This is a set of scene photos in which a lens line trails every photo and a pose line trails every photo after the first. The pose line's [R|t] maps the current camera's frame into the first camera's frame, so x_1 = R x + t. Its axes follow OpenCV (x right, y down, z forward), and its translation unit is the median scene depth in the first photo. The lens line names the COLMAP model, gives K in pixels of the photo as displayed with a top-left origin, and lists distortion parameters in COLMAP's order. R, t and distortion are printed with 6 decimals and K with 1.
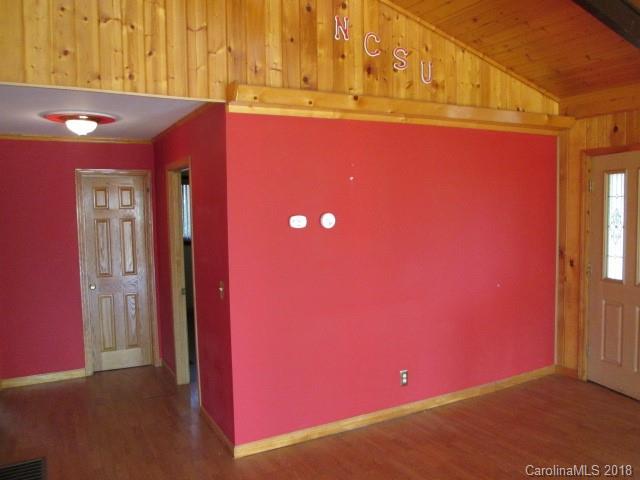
lens RADIAL K [[514.4, 0, 320.0], [0, 514.4, 240.0], [0, 0, 1]] dist [0.004314, 0.001914]
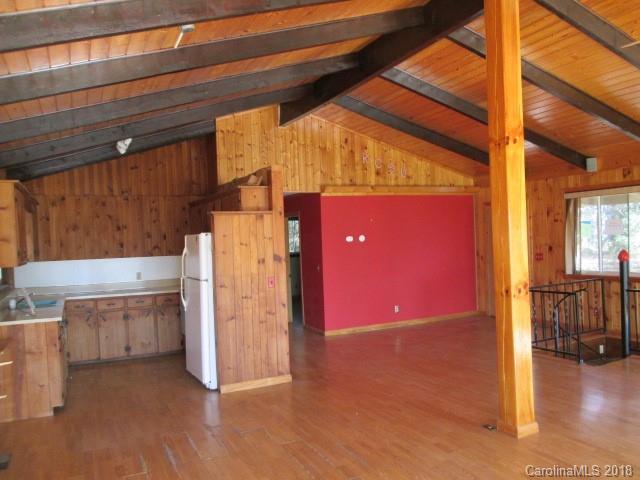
lens RADIAL K [[518.3, 0, 320.0], [0, 518.3, 240.0], [0, 0, 1]] dist [-0.076283, 0.001598]
pose [[0.998645, -0.018922, -0.048476, -0.059250], [0.016320, 0.998433, -0.053521, 0.093685], [0.049413, 0.052658, 0.997389, -1.377237]]
